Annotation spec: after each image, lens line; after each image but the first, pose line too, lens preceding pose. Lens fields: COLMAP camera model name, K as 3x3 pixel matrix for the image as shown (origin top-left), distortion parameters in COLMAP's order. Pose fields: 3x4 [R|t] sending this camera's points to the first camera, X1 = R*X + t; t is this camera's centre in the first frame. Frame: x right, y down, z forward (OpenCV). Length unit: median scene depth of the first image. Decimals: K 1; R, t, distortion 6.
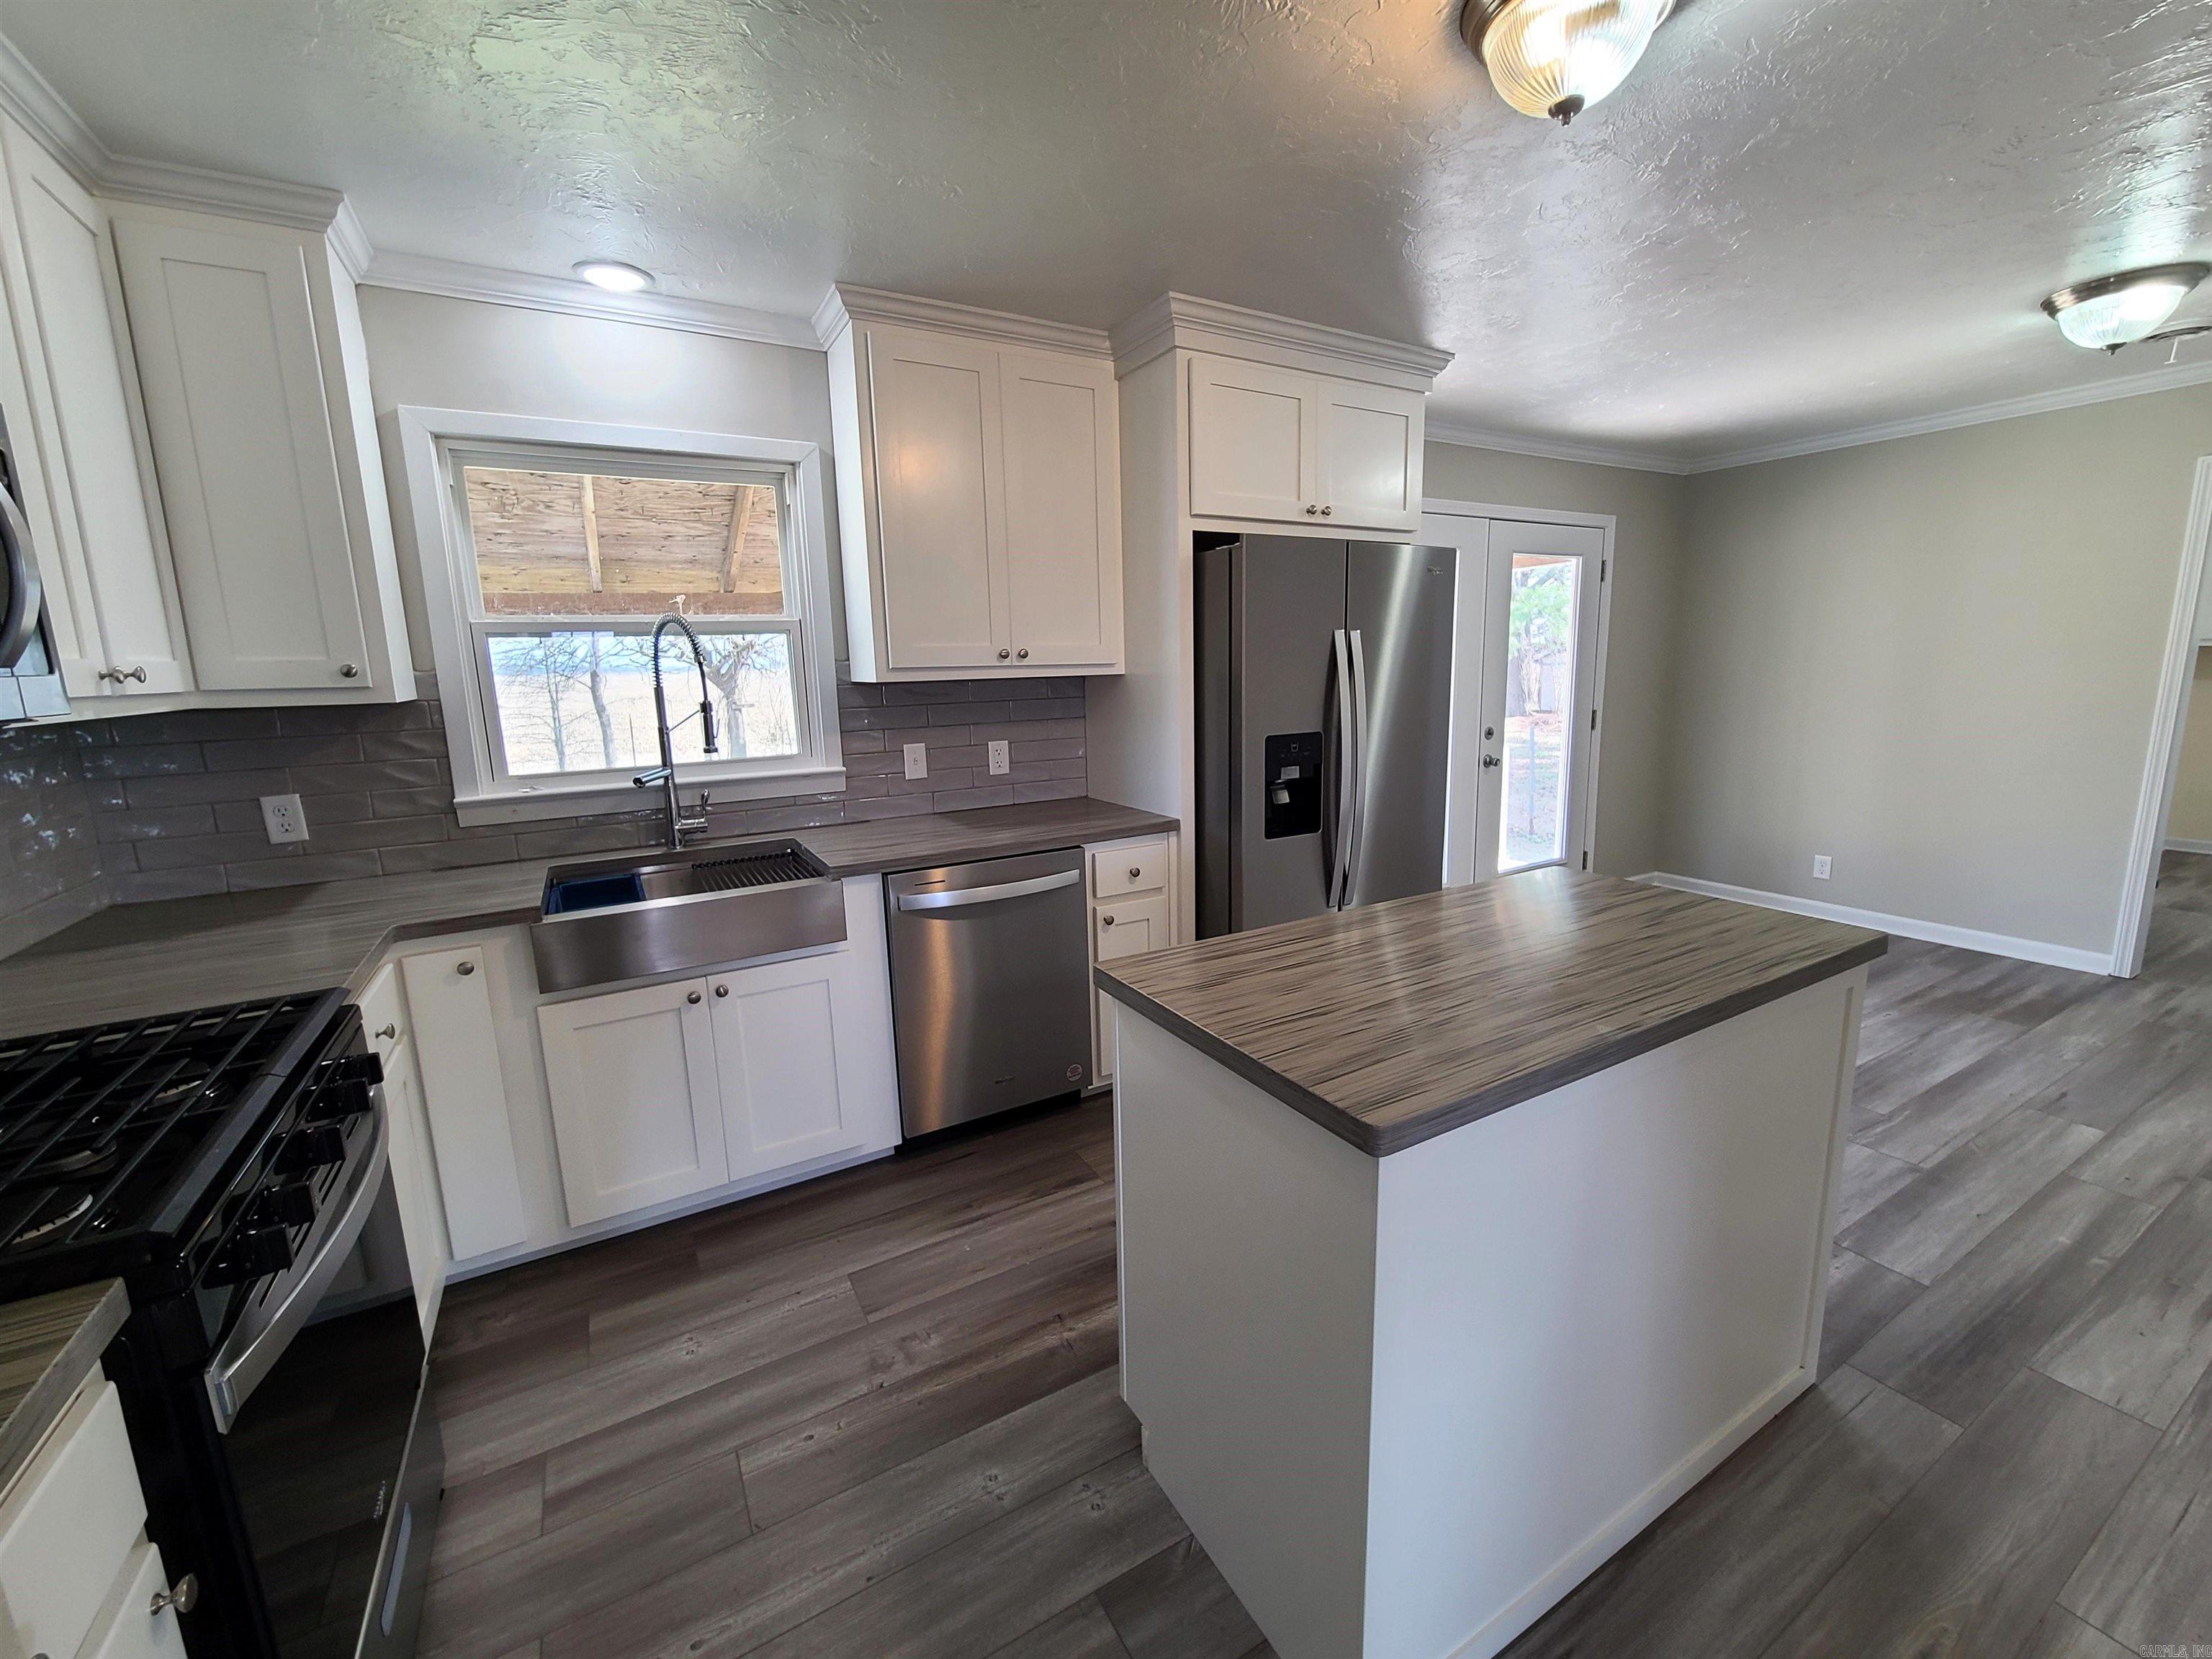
lens RADIAL K [[902.0, 0, 1124.9], [0, 902.0, 822.0], [0, 0, 1]] dist [0.001755, -0.002794]
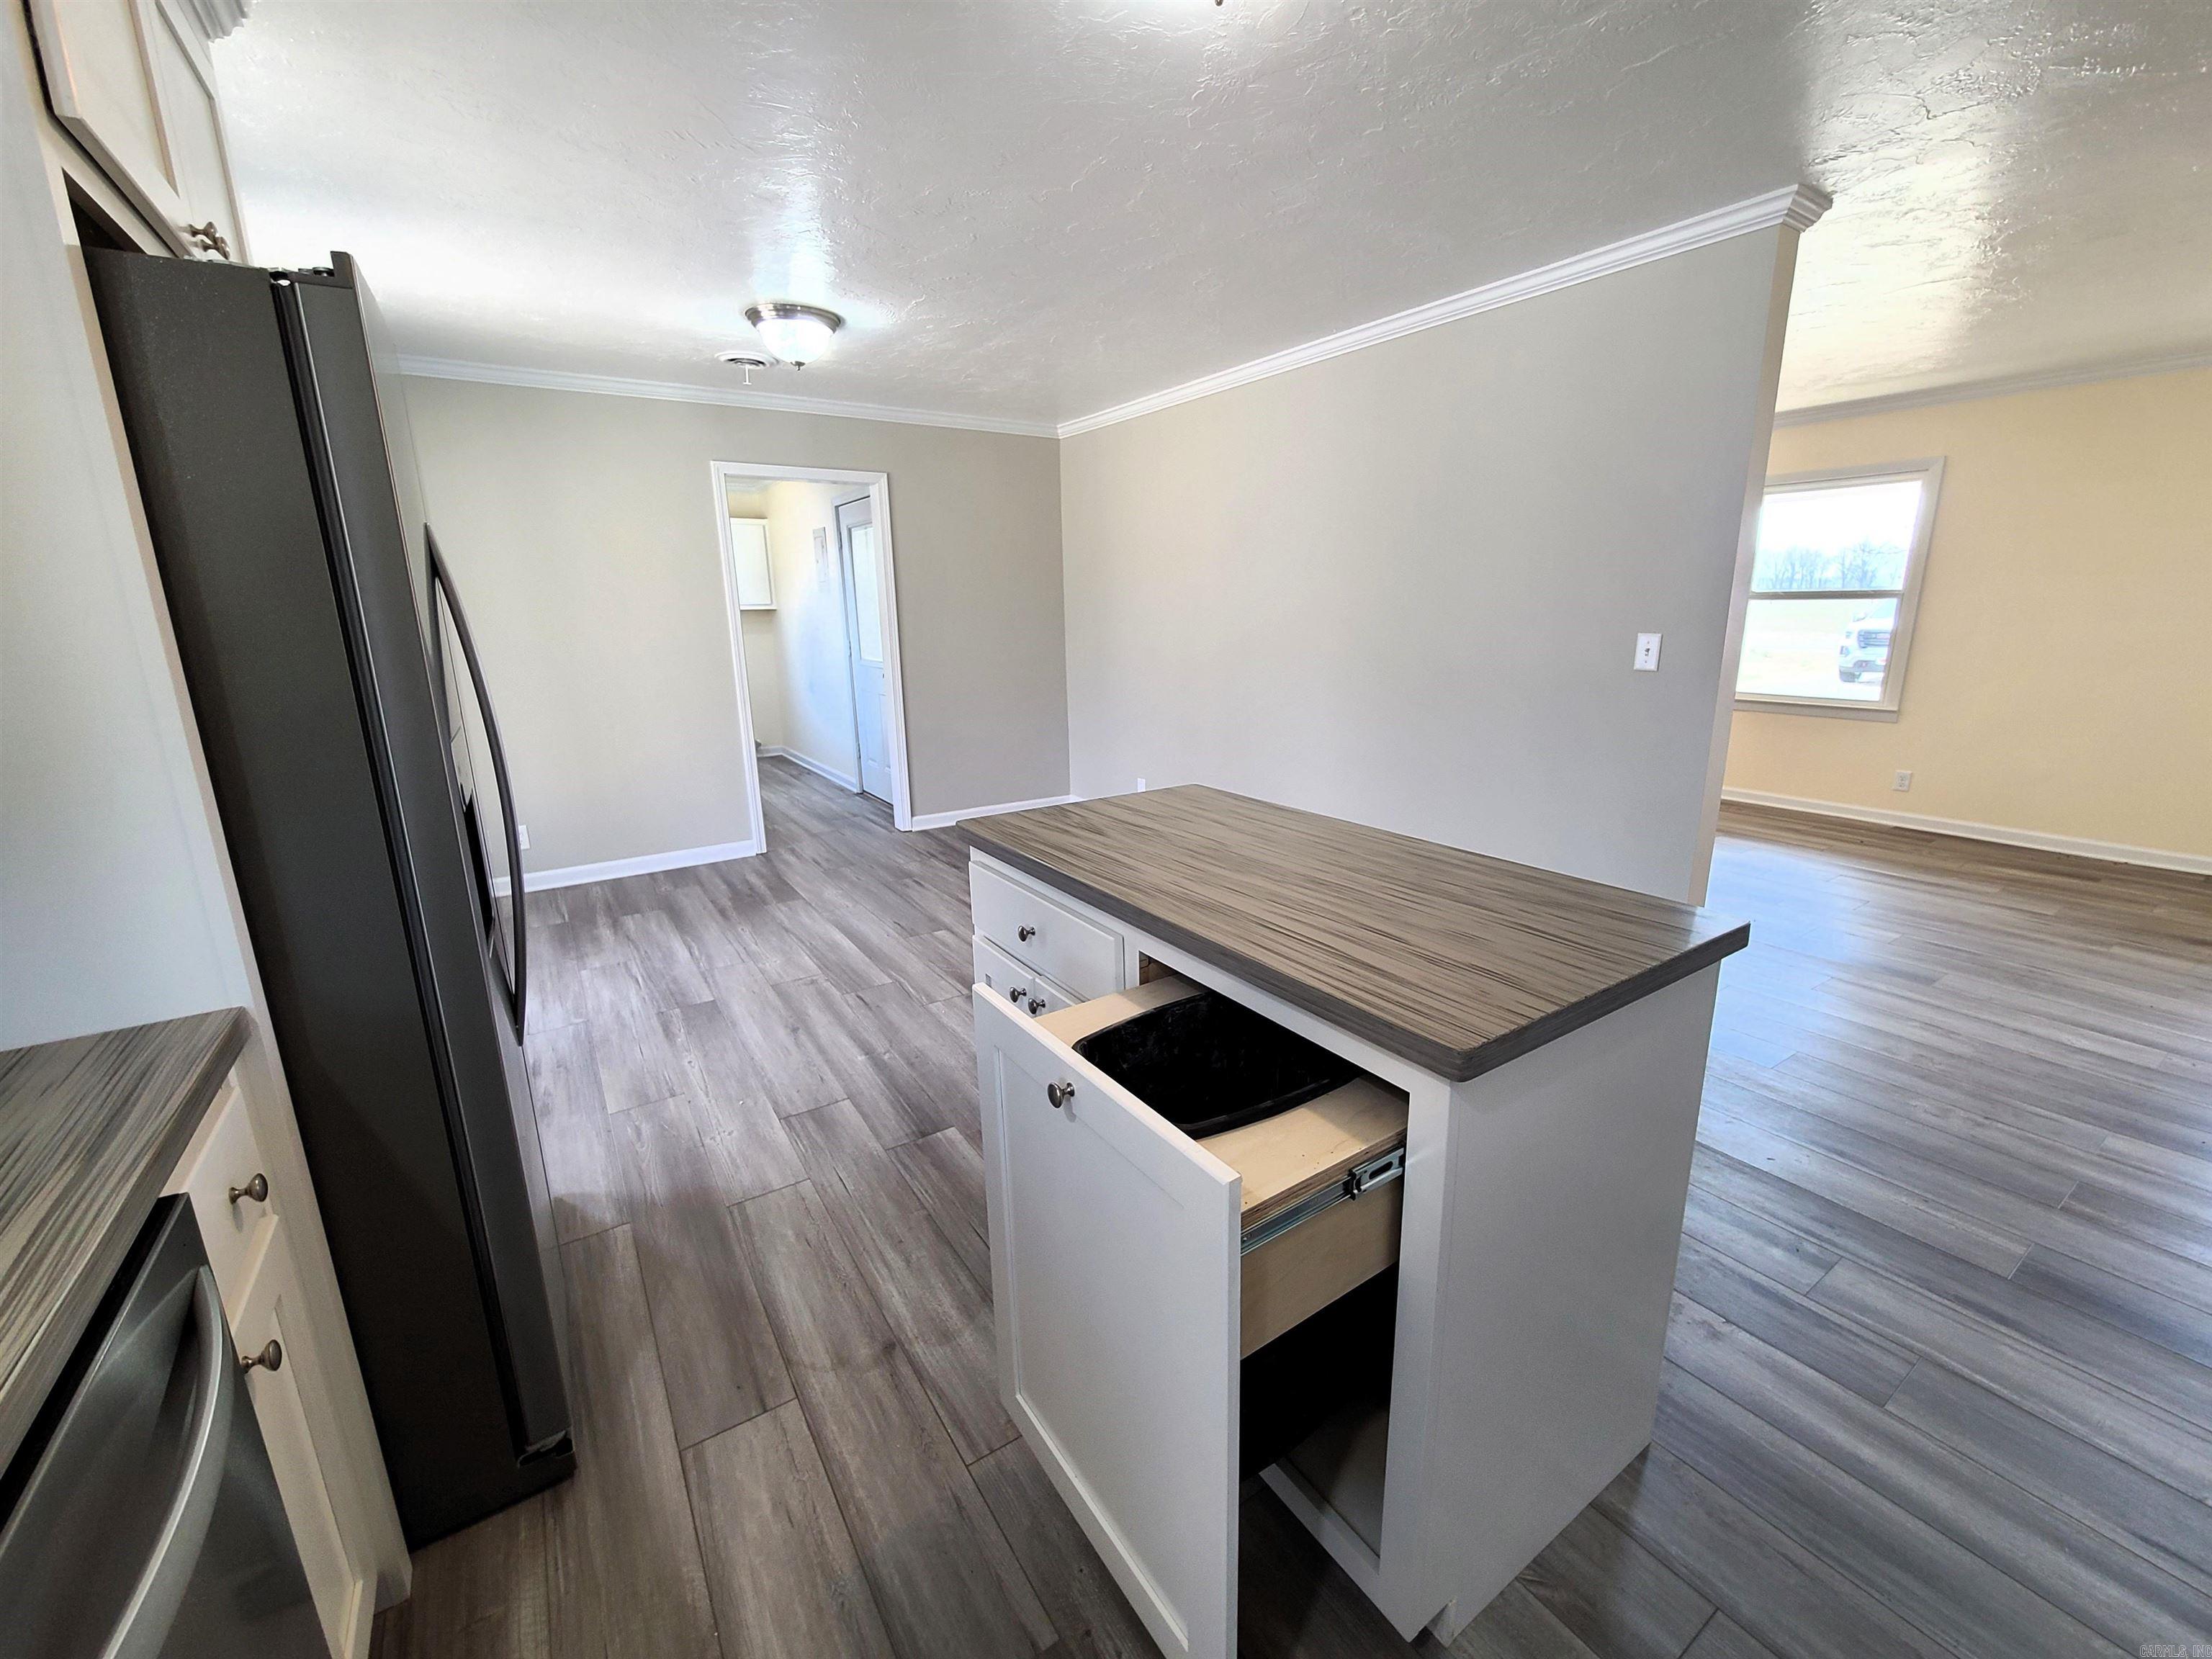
lens RADIAL K [[902.0, 0, 1127.0], [0, 902.0, 818.2], [0, 0, 1]] dist [0.001755, -0.002794]
pose [[-0.066024, -0.208395, 0.975814, -0.326013], [0.190189, 0.957390, 0.217329, -0.093050], [-0.979525, 0.199938, -0.023576, 0.678123]]
